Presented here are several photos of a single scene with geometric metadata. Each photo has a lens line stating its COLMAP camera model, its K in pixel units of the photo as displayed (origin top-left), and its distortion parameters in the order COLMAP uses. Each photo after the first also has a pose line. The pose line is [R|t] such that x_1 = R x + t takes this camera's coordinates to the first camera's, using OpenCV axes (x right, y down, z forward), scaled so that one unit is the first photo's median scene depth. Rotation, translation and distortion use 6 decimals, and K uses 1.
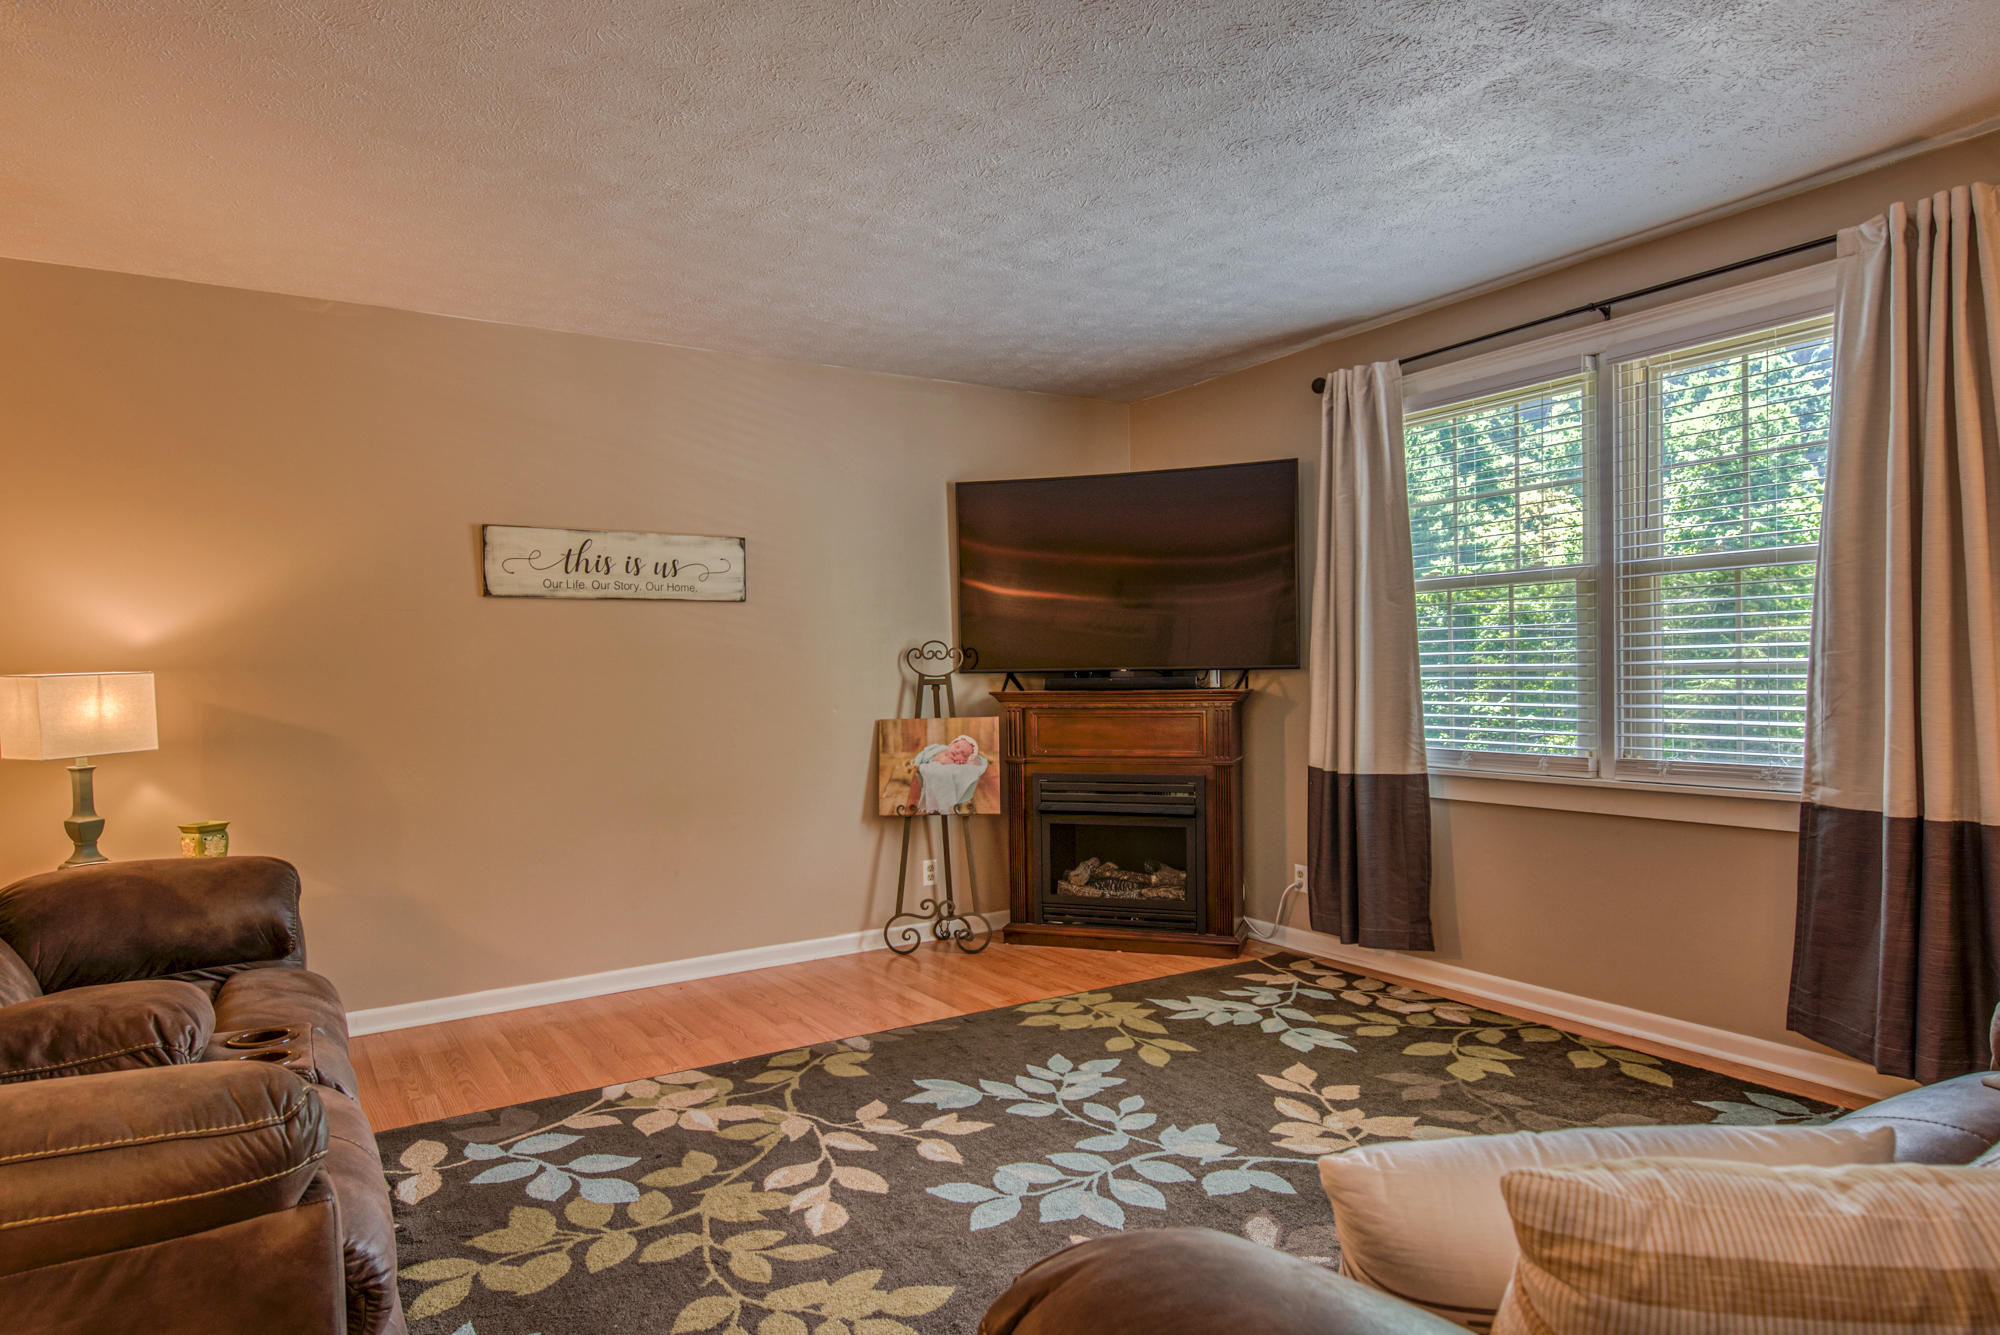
lens RADIAL K [[1120.6, 0, 1000.0], [0, 1120.6, 667.5], [0, 0, 1]] dist [0.017909, -0.012157]
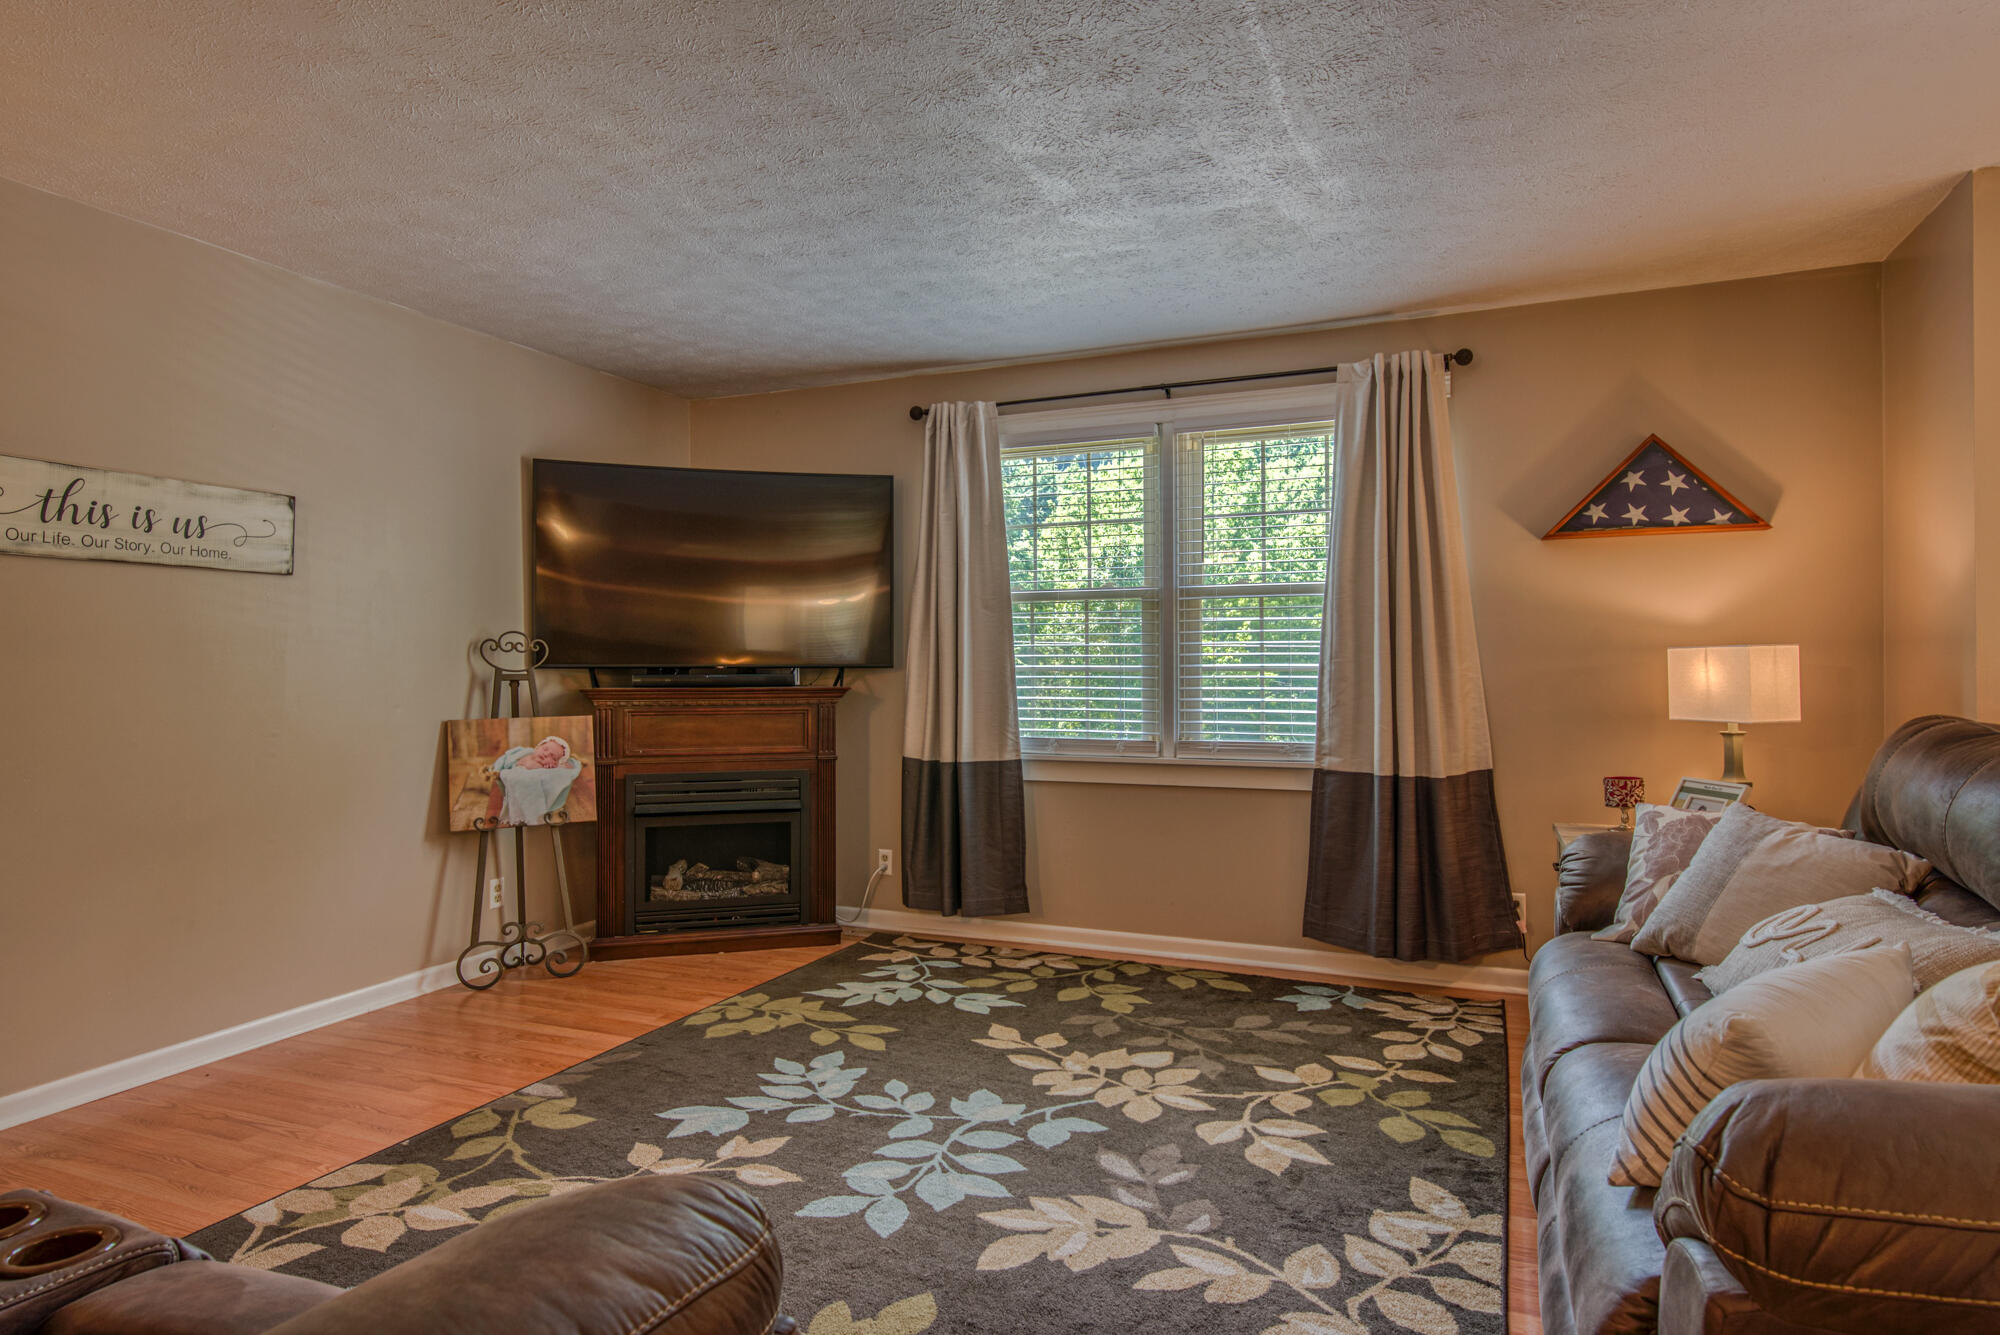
lens RADIAL K [[1085.3, 0, 969.0], [0, 1085.3, 629.8], [0, 0, 1]] dist [0.016593, -0.008030]
pose [[0.832866, 0.032598, 0.552514, -0.284520], [-0.012644, 0.999124, -0.039888, 0.006123], [-0.553331, 0.026235, 0.832548, 0.089765]]
